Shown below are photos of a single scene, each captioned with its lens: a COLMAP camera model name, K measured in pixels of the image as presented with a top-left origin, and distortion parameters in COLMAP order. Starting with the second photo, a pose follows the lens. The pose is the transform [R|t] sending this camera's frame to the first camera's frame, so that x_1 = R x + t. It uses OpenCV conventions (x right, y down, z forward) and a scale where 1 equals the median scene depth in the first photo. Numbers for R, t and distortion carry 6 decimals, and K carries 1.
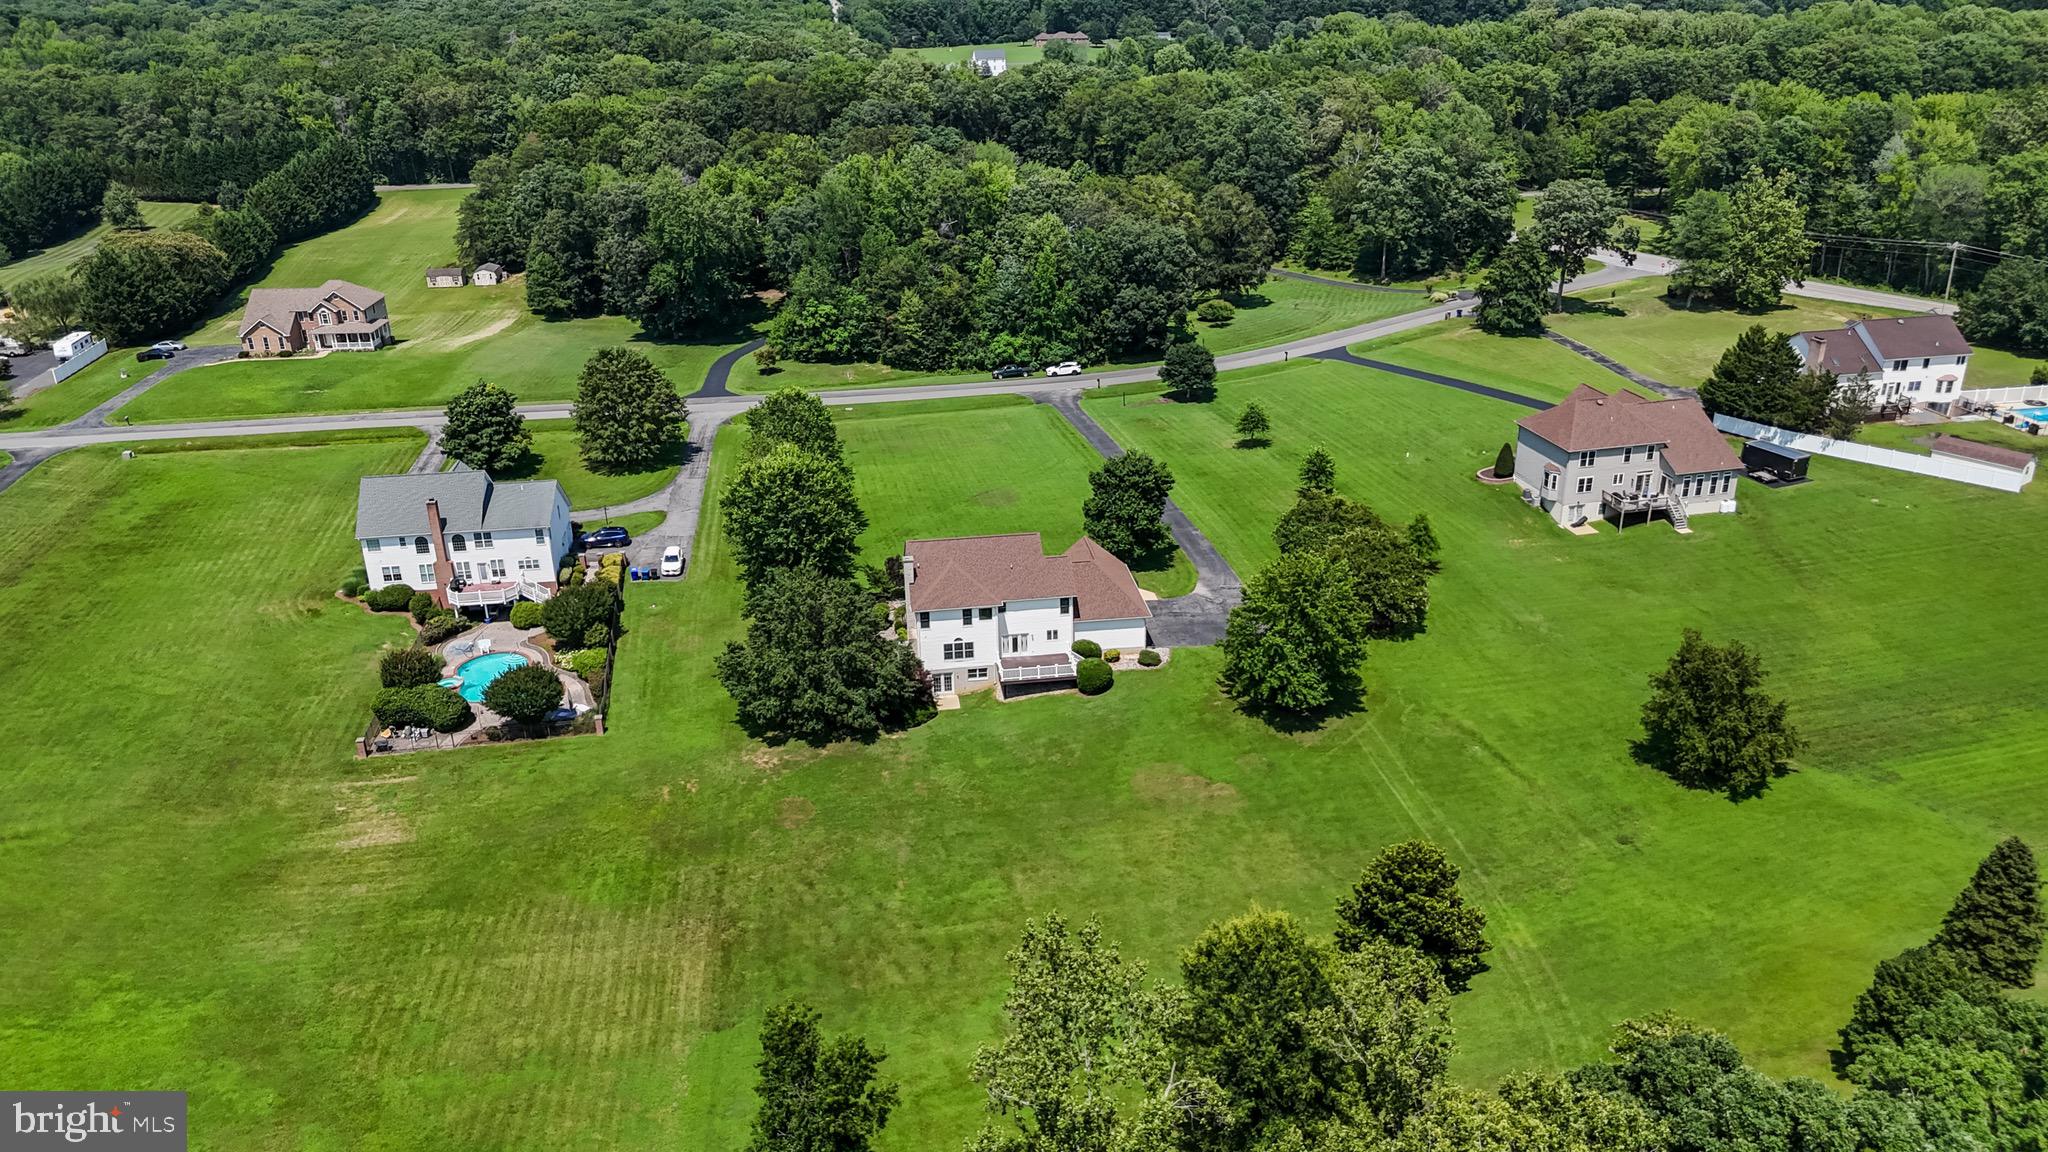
lens RADIAL K [[1513.0, 0, 1026.8], [0, 1513.0, 575.1], [0, 0, 1]] dist [0.061845, -0.057718]
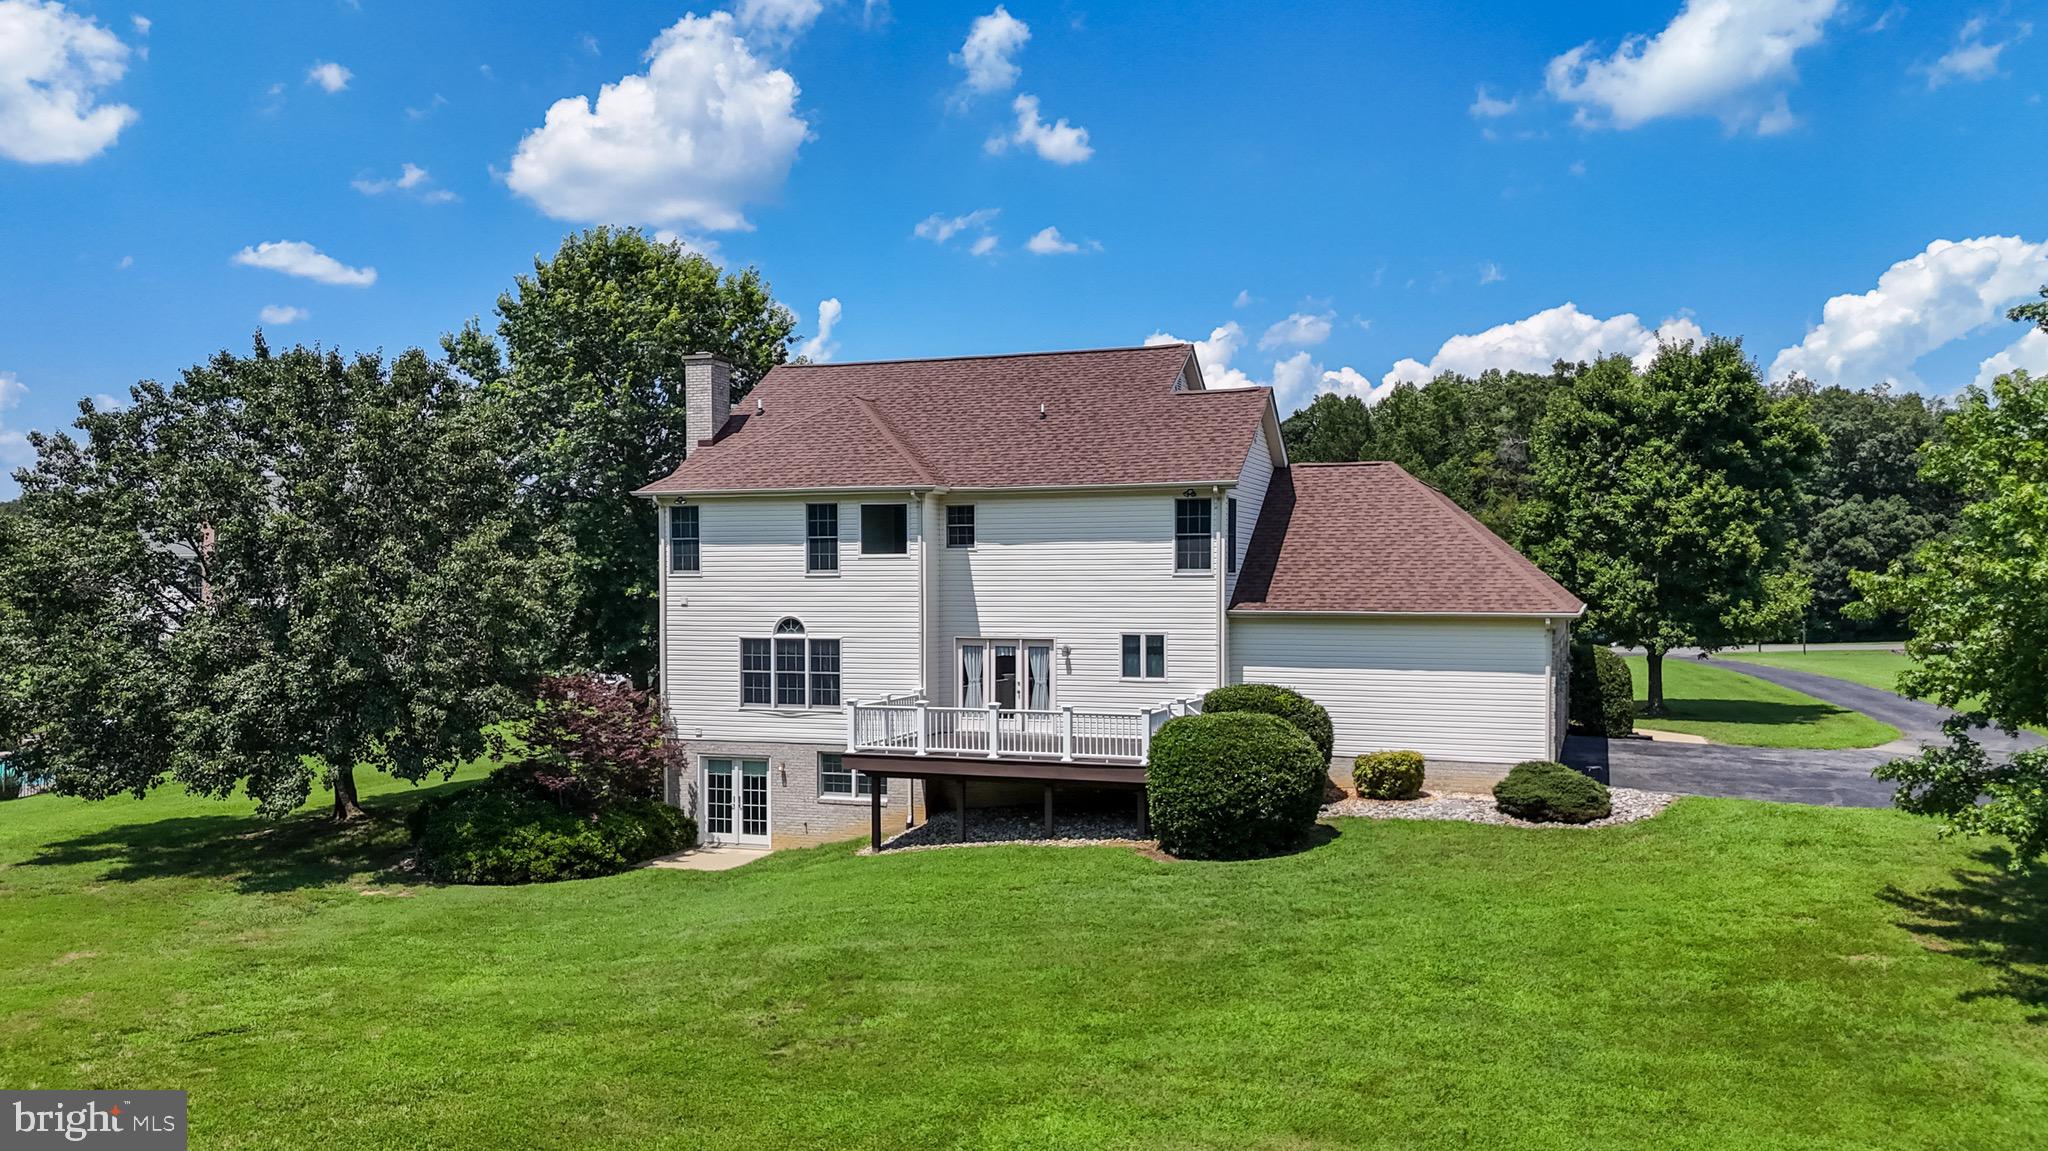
lens RADIAL K [[1533.9, 0, 1025.2], [0, 1533.9, 617.6], [0, 0, 1]] dist [0.077855, -0.077322]
pose [[0.883310, 0.028702, -0.467909, 0.085905], [-0.198423, 0.927196, -0.317704, 0.085799], [0.424725, 0.373475, 0.824697, 0.564376]]
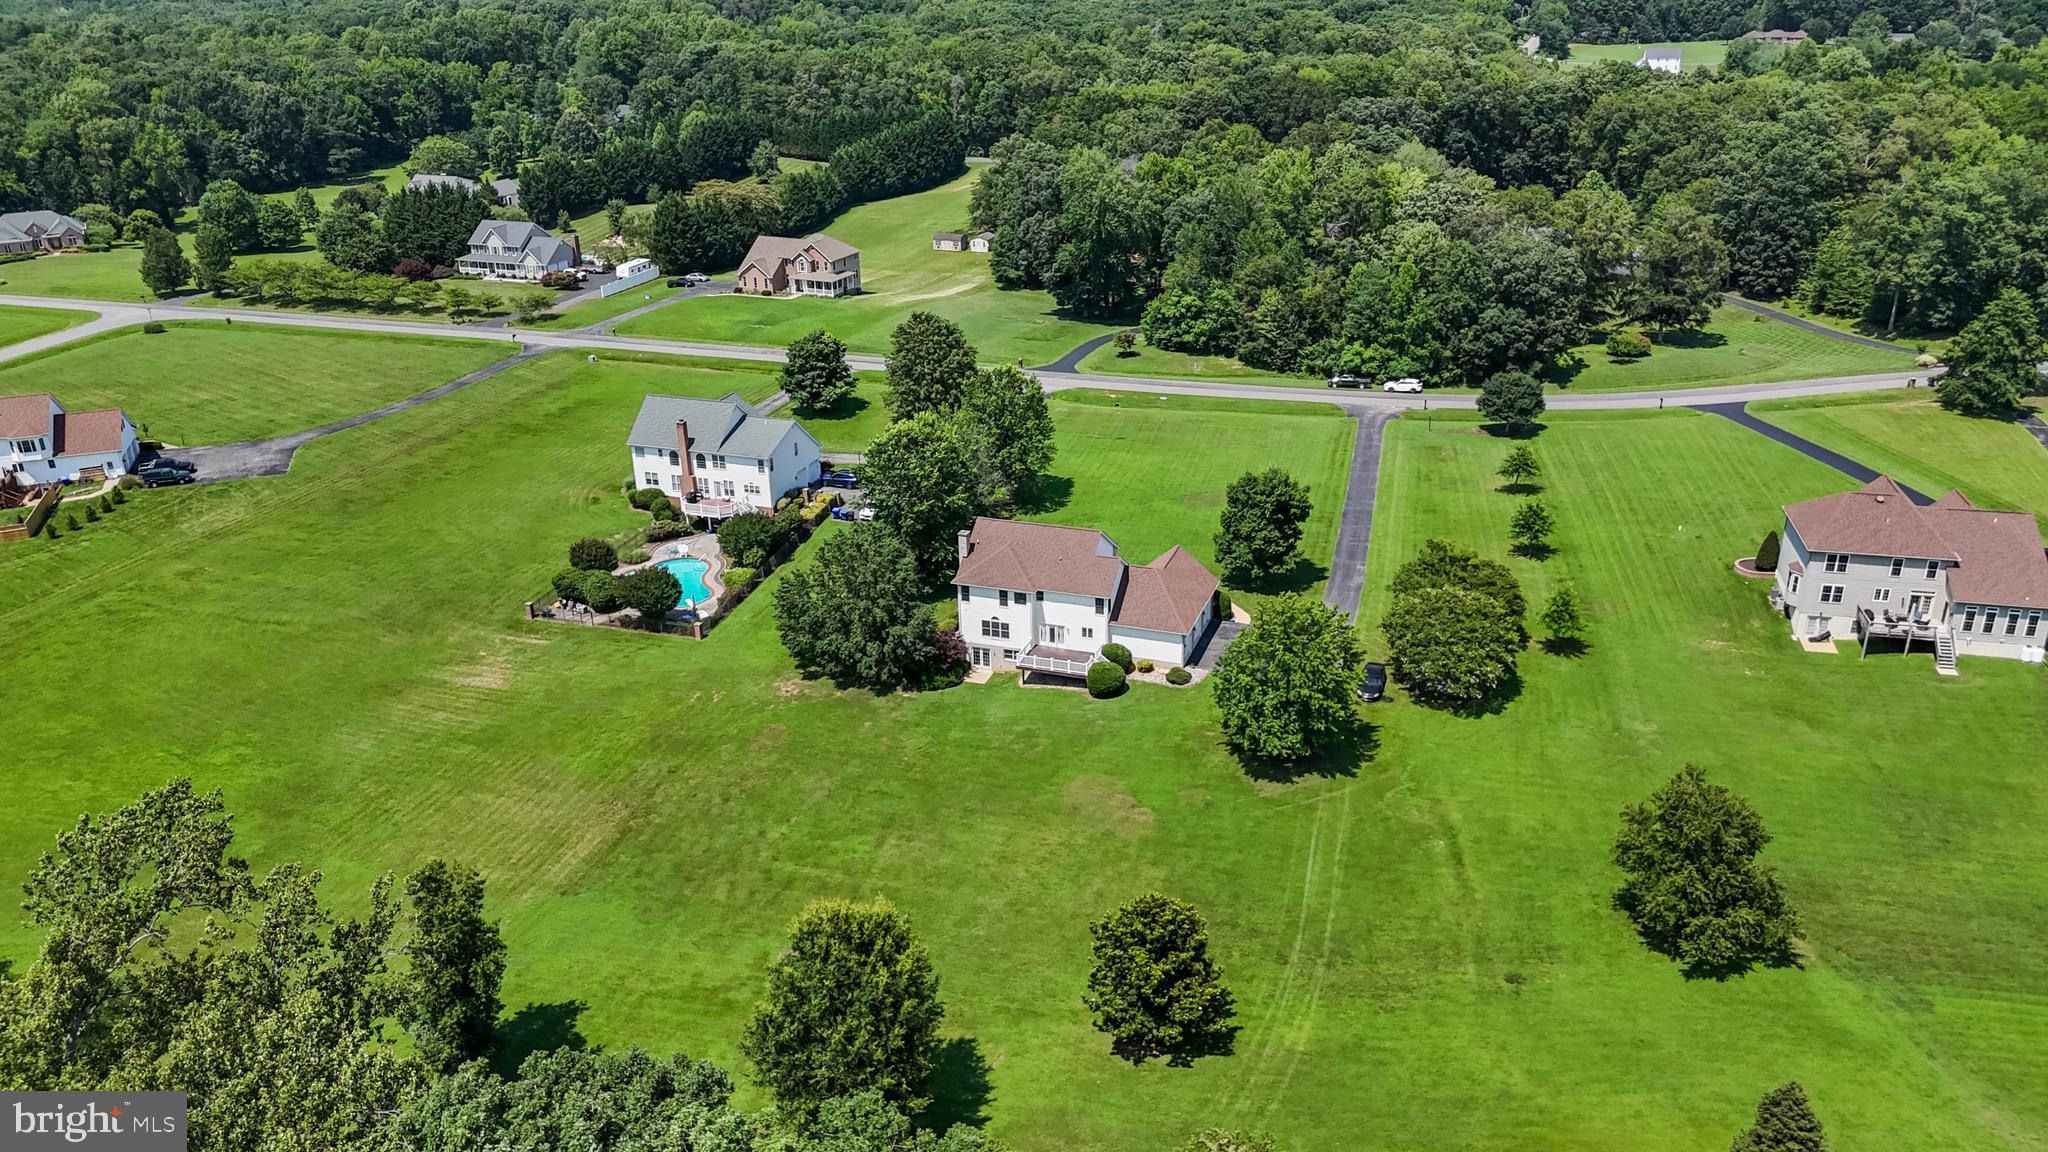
lens RADIAL K [[1513.0, 0, 1026.8], [0, 1513.0, 575.1], [0, 0, 1]] dist [0.061845, -0.057718]
pose [[0.889260, 0.178625, -0.421082, 0.286755], [-0.176303, 0.983316, 0.044803, -0.025777], [0.422059, 0.034397, 0.905916, 0.054183]]
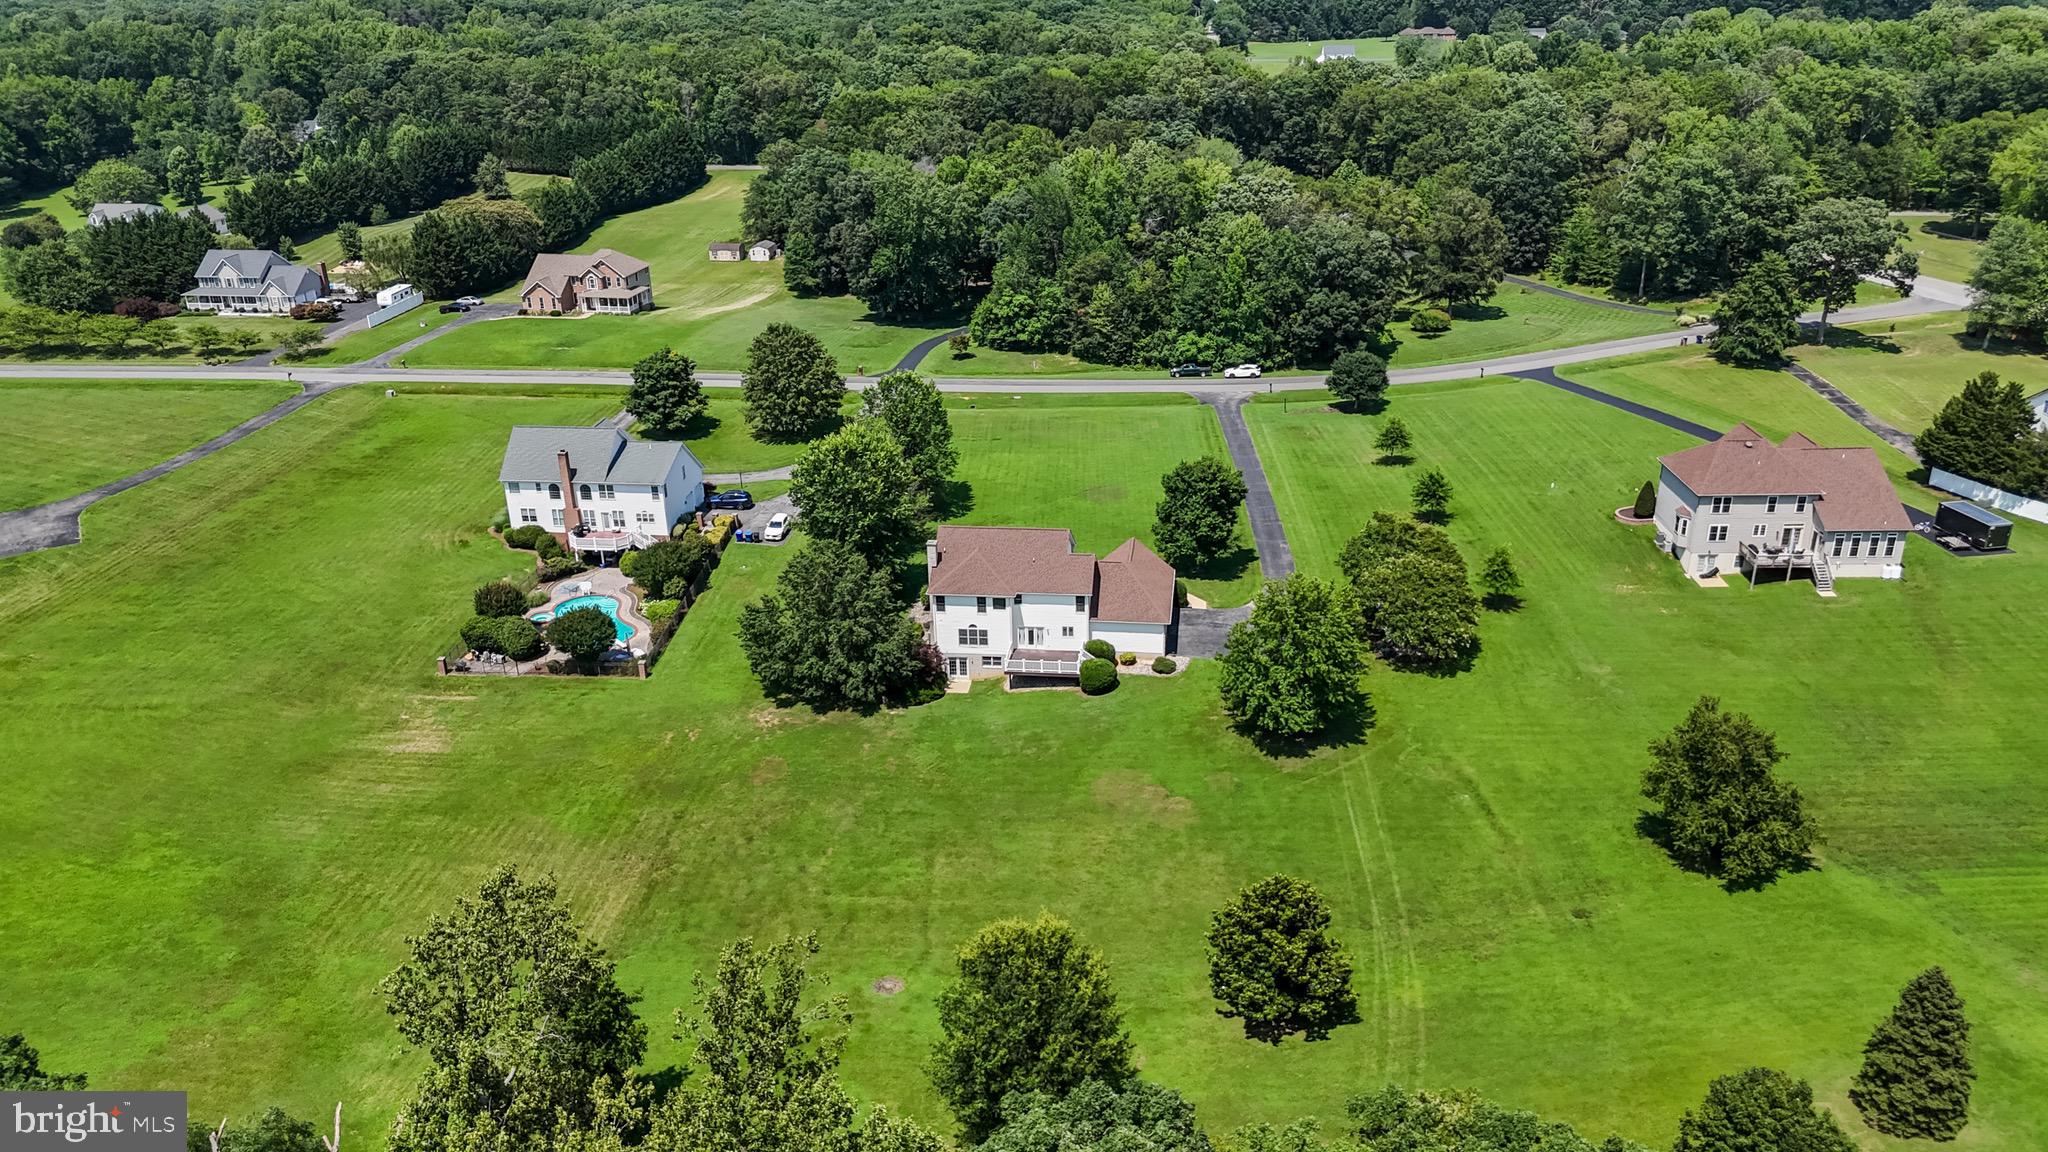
lens RADIAL K [[1513.0, 0, 1026.8], [0, 1513.0, 575.1], [0, 0, 1]] dist [0.061845, -0.057718]
pose [[0.967112, 0.096805, -0.235211, 0.161573], [-0.095810, 0.995276, 0.015684, -0.007855], [0.235618, 0.007367, 0.971818, 0.012750]]
